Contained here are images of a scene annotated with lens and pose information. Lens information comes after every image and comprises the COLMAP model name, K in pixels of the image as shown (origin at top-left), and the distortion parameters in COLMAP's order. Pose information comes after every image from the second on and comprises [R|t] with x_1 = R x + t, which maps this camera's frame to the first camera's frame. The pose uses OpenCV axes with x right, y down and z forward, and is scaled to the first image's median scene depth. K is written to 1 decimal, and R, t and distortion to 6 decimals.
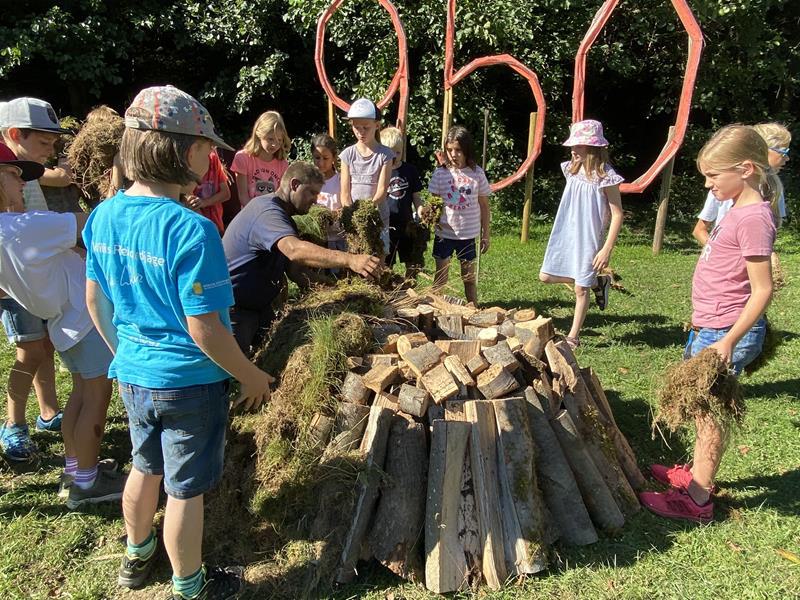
lens RADIAL K [[529.7, 0, 400.0], [0, 529.7, 300.0], [0, 0, 1]] dist [0.059947, -0.101499]
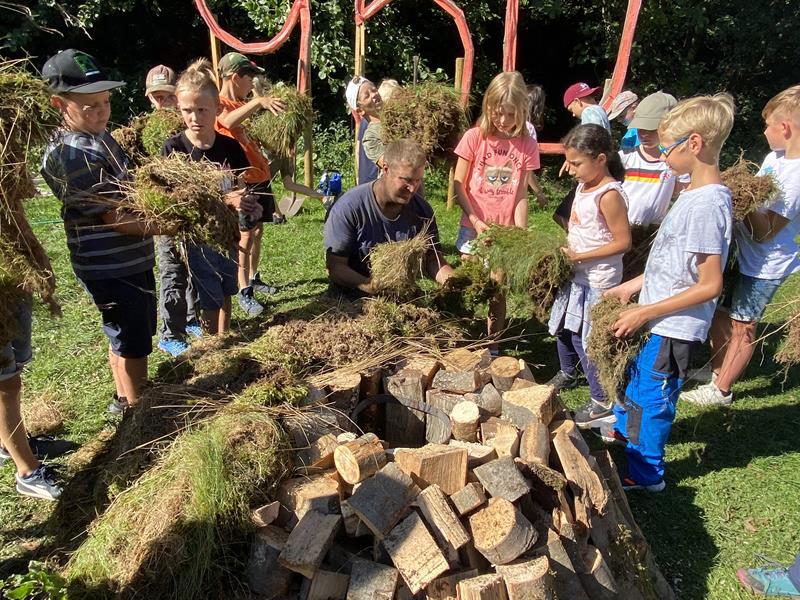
lens RADIAL K [[531.0, 0, 399.2], [0, 531.0, 293.0], [0, 0, 1]] dist [0.073130, -0.095124]
pose [[0.984082, -0.040331, 0.173077, -0.031419], [0.024241, 0.995268, 0.094091, -0.167051], [-0.176053, -0.088397, 0.980404, 0.387751]]
